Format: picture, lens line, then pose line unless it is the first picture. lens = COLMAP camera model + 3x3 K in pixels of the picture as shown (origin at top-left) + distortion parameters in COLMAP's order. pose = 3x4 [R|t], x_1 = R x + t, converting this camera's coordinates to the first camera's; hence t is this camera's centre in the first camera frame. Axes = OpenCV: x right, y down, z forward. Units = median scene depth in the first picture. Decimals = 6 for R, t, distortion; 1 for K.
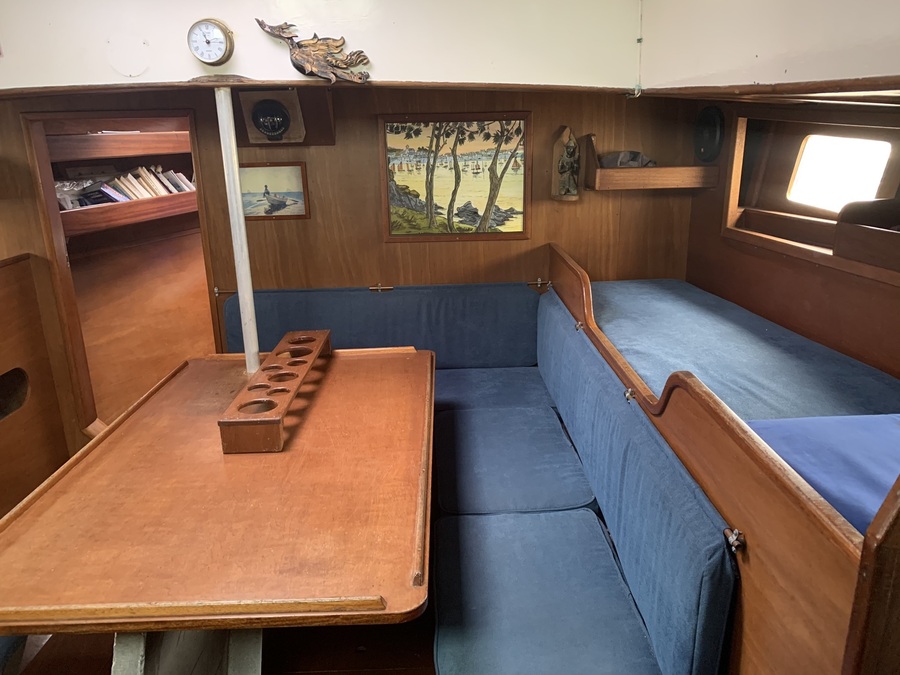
lens RADIAL K [[700.2, 0, 431.0], [0, 700.2, 334.1], [0, 0, 1]] dist [0.052240, -0.067008]
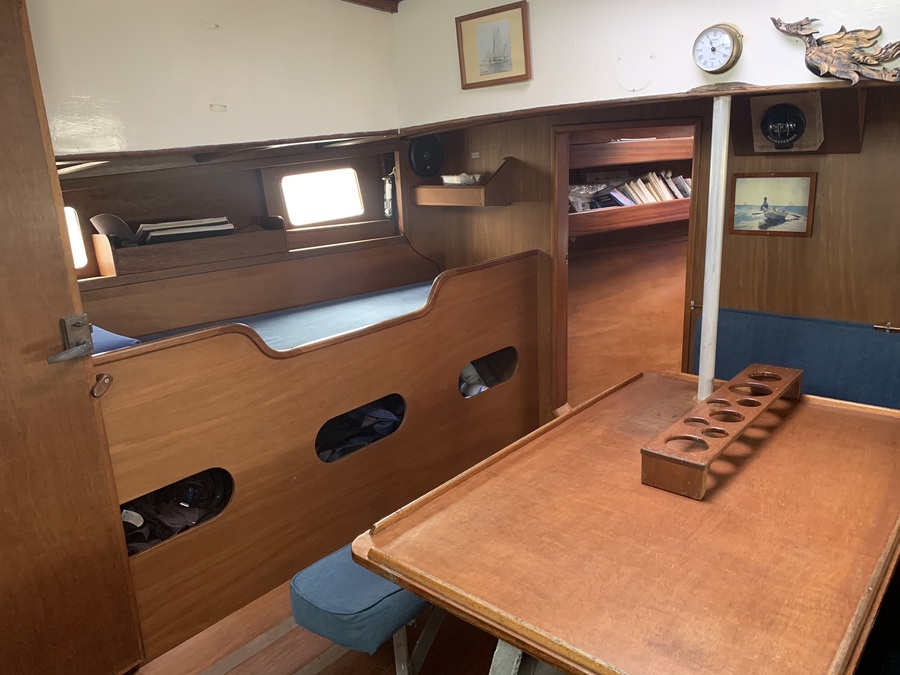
lens RADIAL K [[681.2, 0, 453.0], [0, 681.2, 329.6], [0, 0, 1]] dist [0.020365, -0.008505]
pose [[0.766358, 0.160810, -0.621961, 0.046713], [-0.157412, 0.985654, 0.060886, -0.044930], [0.622829, 0.051244, 0.780678, 0.087324]]
